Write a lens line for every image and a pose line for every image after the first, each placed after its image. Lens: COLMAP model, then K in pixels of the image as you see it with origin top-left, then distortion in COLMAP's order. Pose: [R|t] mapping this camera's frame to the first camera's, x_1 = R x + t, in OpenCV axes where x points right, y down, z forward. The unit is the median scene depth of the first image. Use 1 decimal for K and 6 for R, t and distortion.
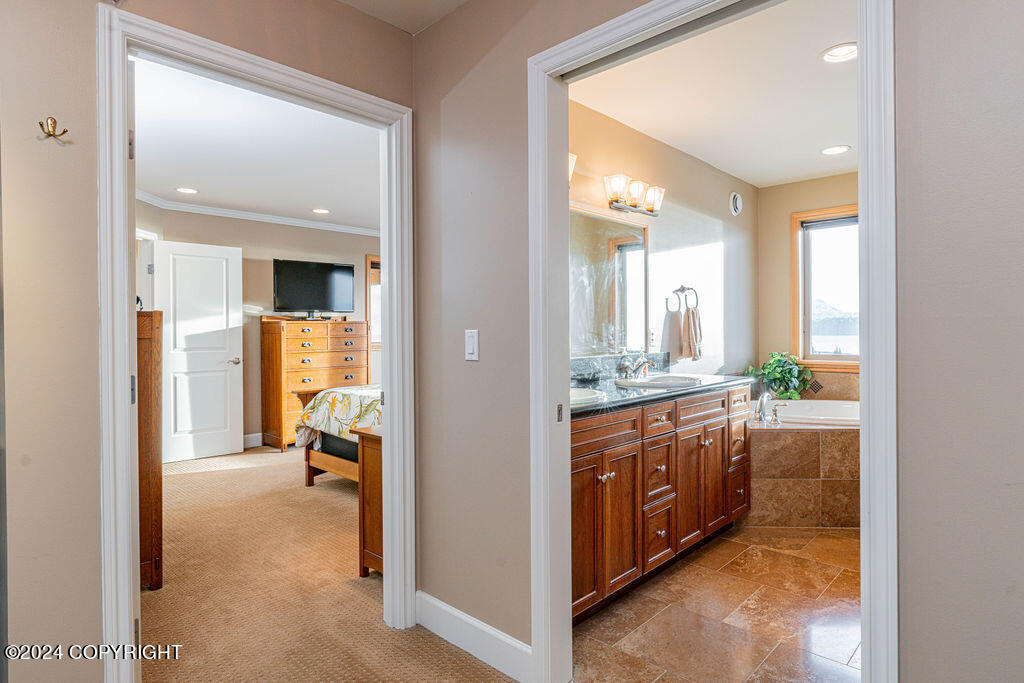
lens RADIAL K [[566.3, 0, 509.8], [0, 566.3, 339.5], [0, 0, 1]] dist [-0.006171, -0.001075]
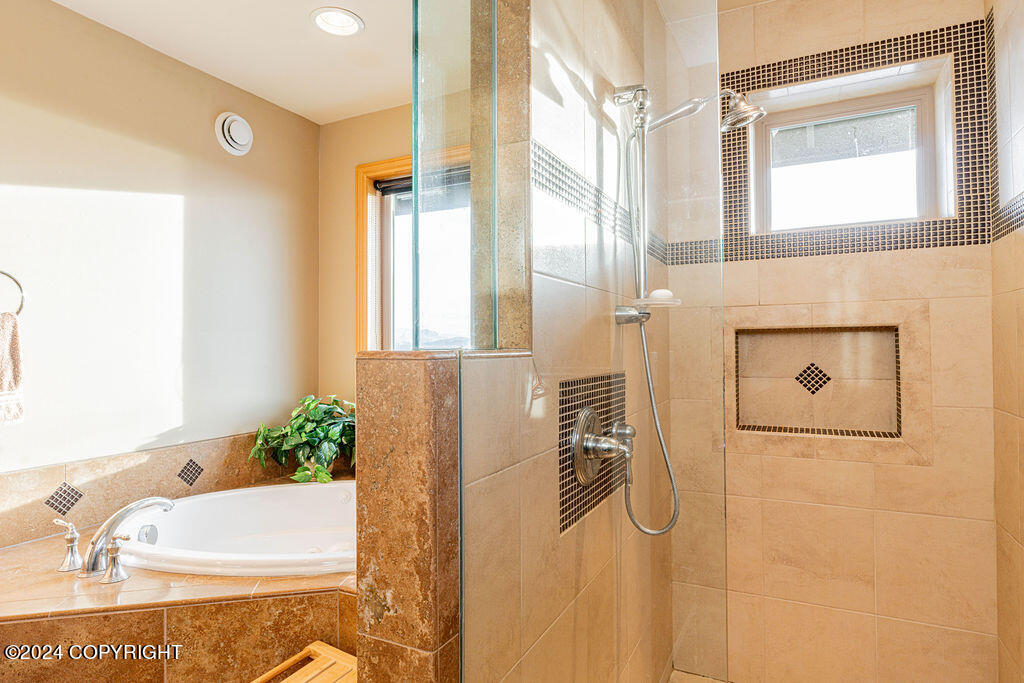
lens RADIAL K [[566.3, 0, 510.4], [0, 566.3, 337.9], [0, 0, 1]] dist [-0.006171, -0.001075]
pose [[0.956873, 0.007192, 0.290418, 0.608043], [0.001788, 0.999529, -0.030642, -0.022343], [-0.290502, 0.029840, 0.956409, 0.472511]]
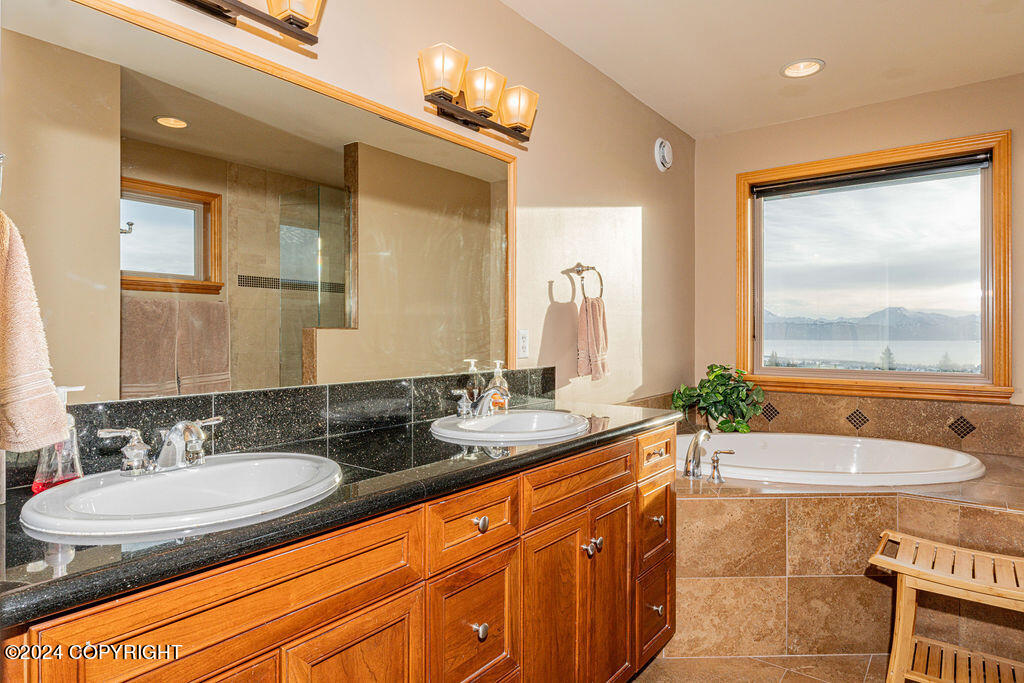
lens RADIAL K [[566.3, 0, 515.9], [0, 566.3, 340.5], [0, 0, 1]] dist [-0.006171, -0.001075]
pose [[0.994844, 0.005964, 0.101241, 0.176083], [-0.005686, 0.999979, -0.003032, -0.004938], [-0.101257, 0.002441, 0.994857, 0.380367]]
